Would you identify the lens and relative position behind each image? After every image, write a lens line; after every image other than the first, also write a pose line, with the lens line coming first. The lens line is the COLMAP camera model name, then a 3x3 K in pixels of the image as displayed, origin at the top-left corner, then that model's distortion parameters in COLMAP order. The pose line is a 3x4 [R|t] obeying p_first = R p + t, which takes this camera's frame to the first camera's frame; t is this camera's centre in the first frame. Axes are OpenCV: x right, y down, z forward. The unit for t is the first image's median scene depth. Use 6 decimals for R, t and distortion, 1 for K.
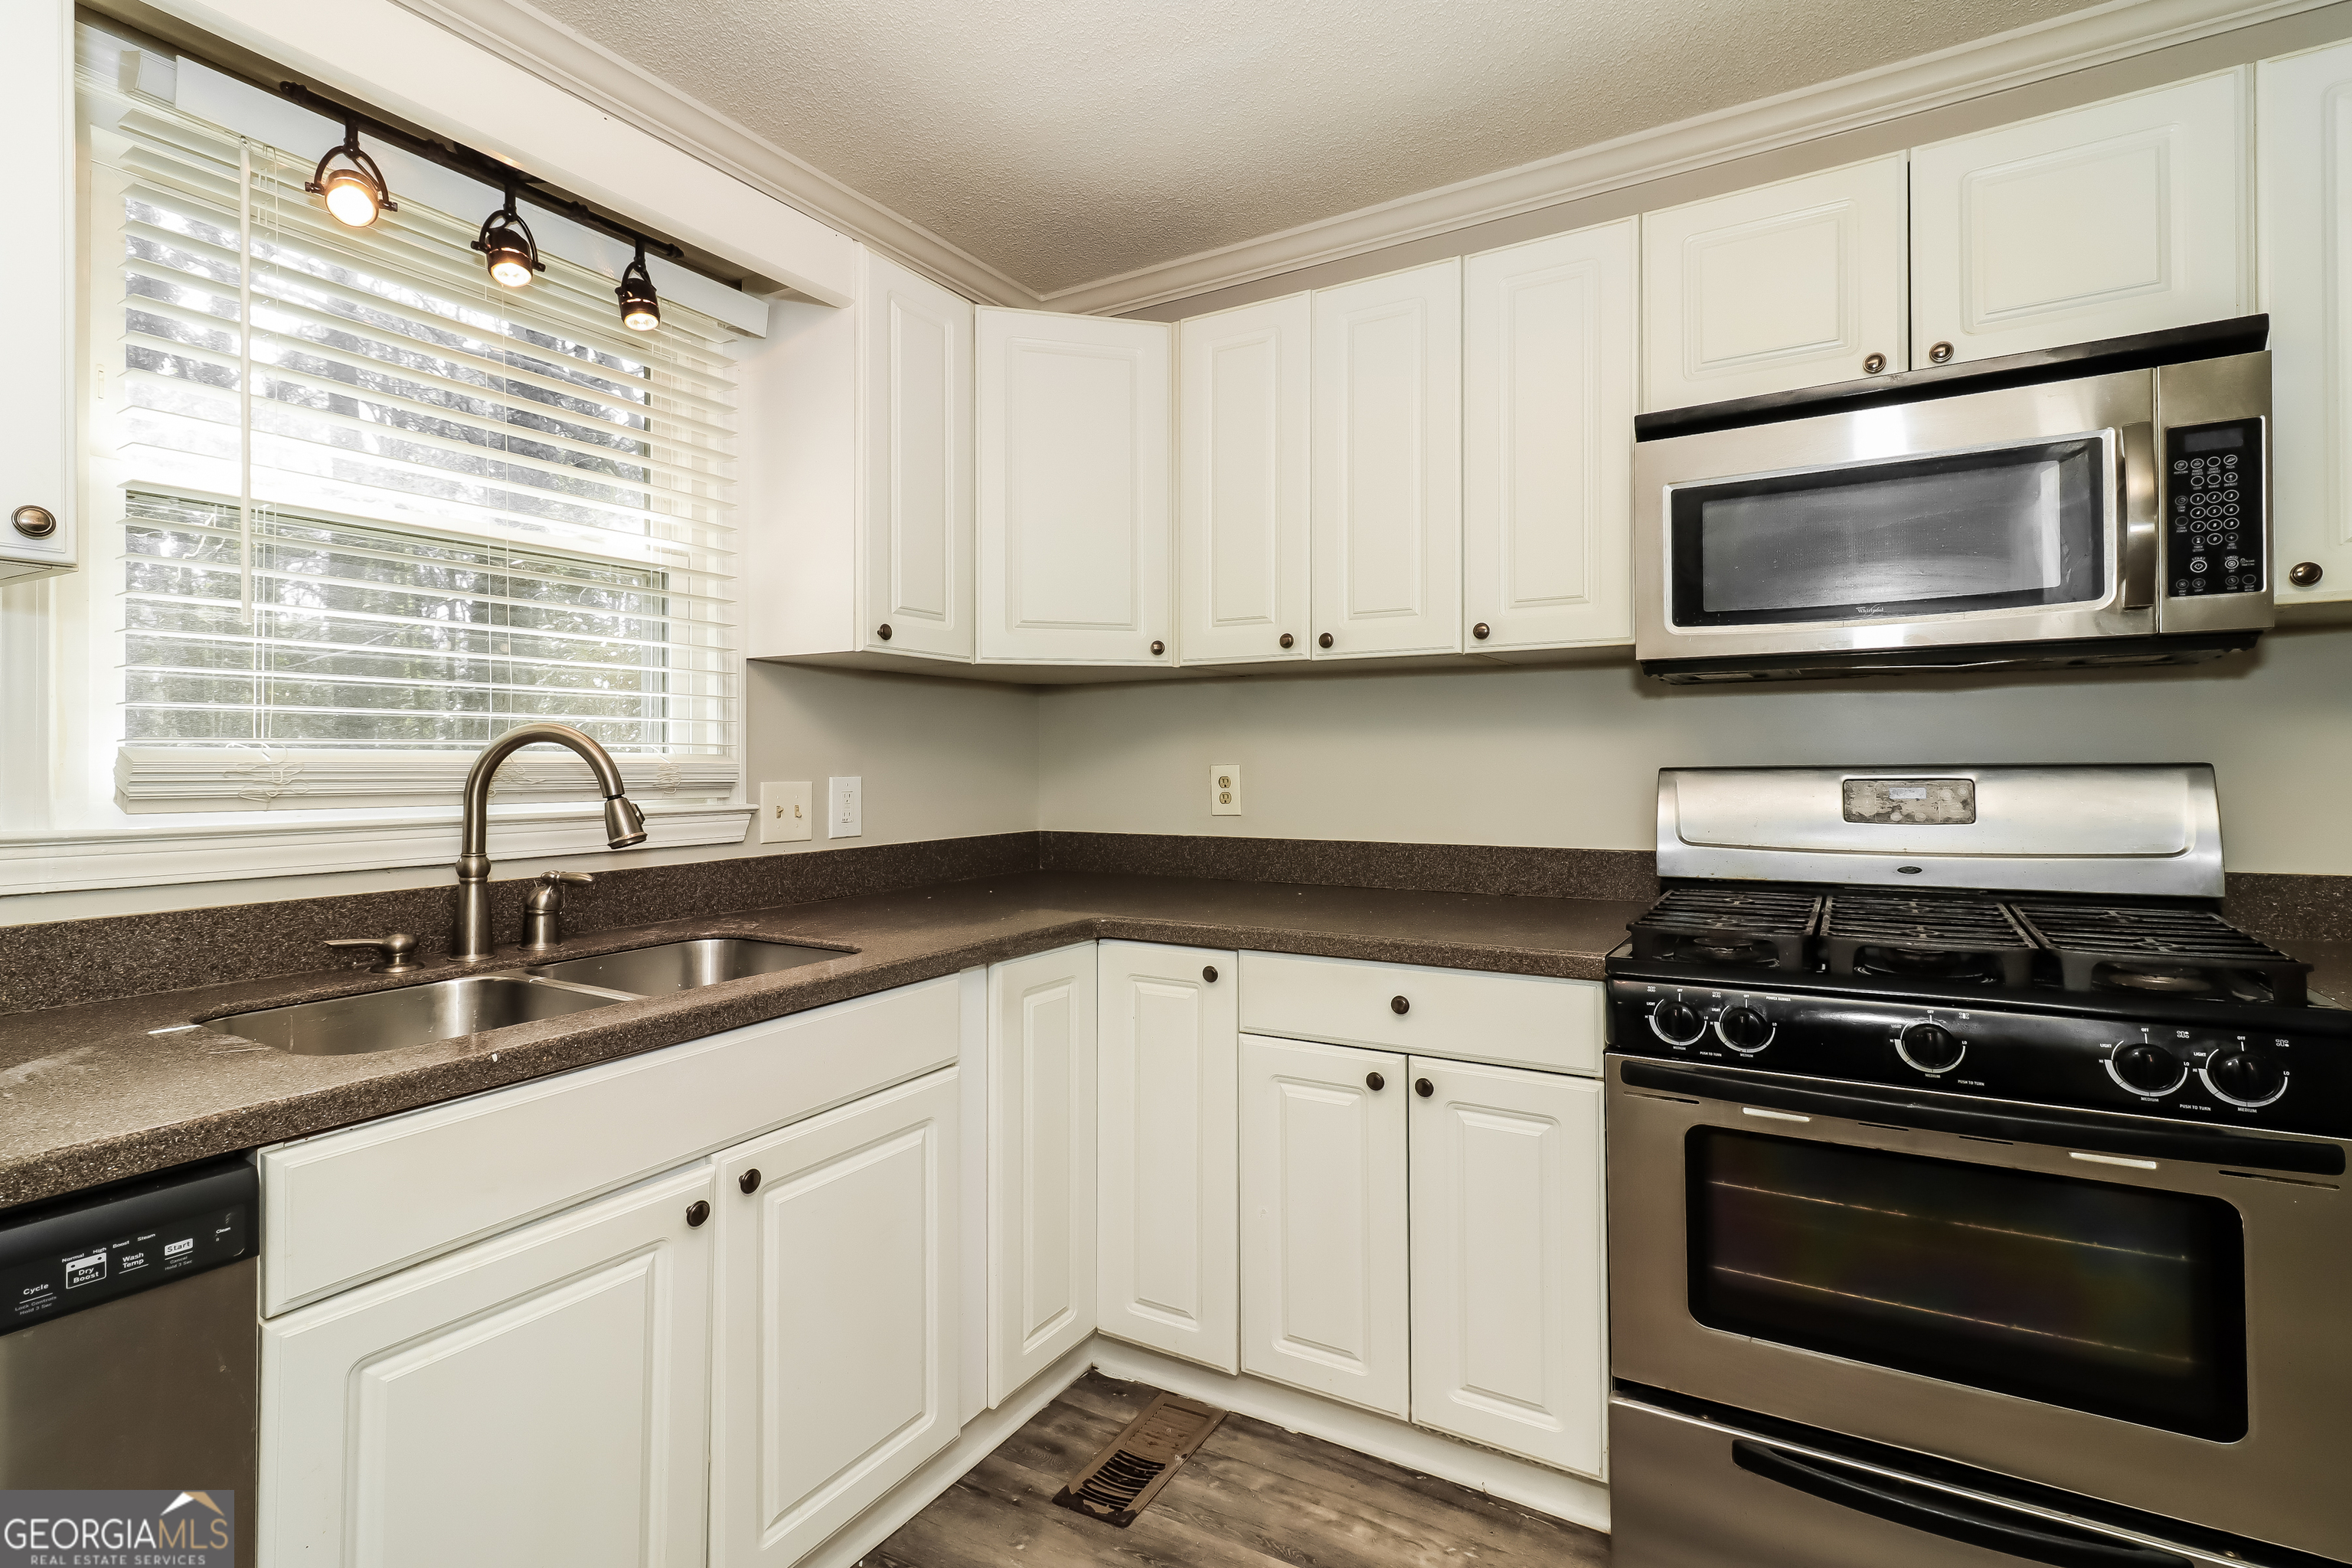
lens RADIAL K [[1088.0, 0, 1152.5], [0, 1088.0, 749.8], [0, 0, 1]] dist [0.018395, -0.000106]
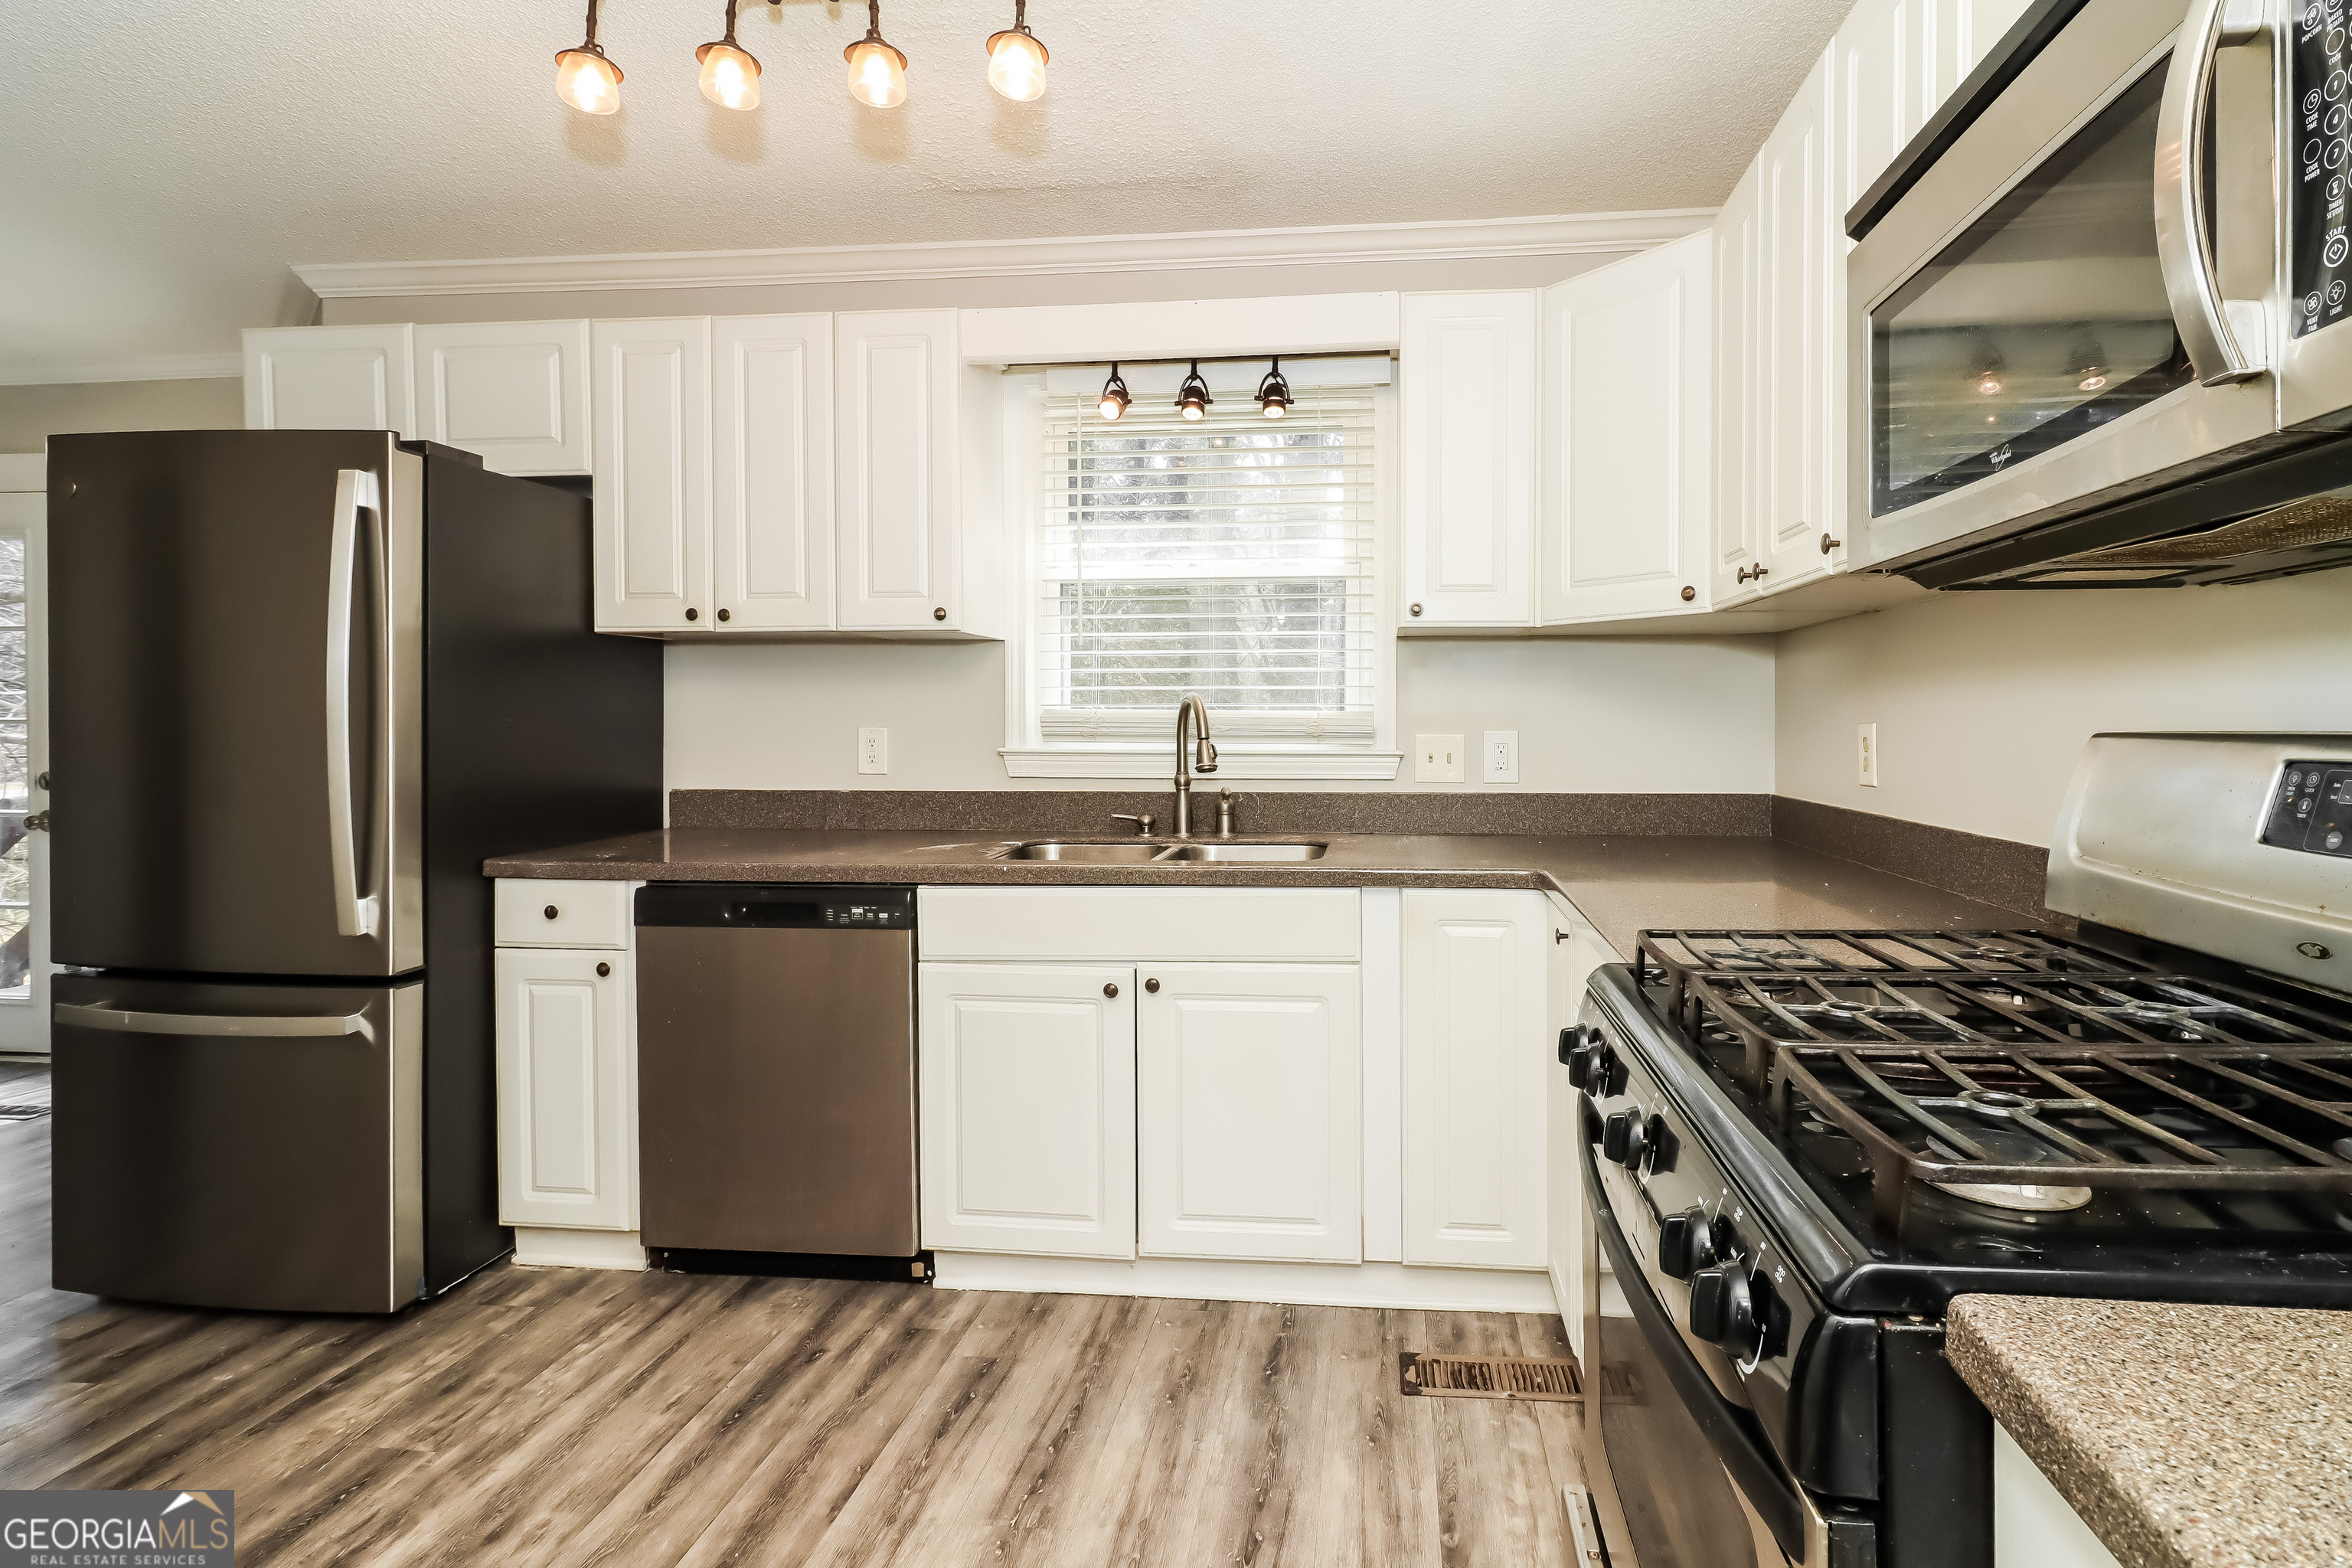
lens RADIAL K [[1088.0, 0, 1266.4], [0, 1088.0, 730.8], [0, 0, 1]] dist [0.018395, -0.000106]
pose [[0.455450, 0.013388, -0.890161, 0.895553], [0.005925, 0.999819, 0.018068, 0.002924], [0.890242, -0.013503, 0.455288, 0.364265]]
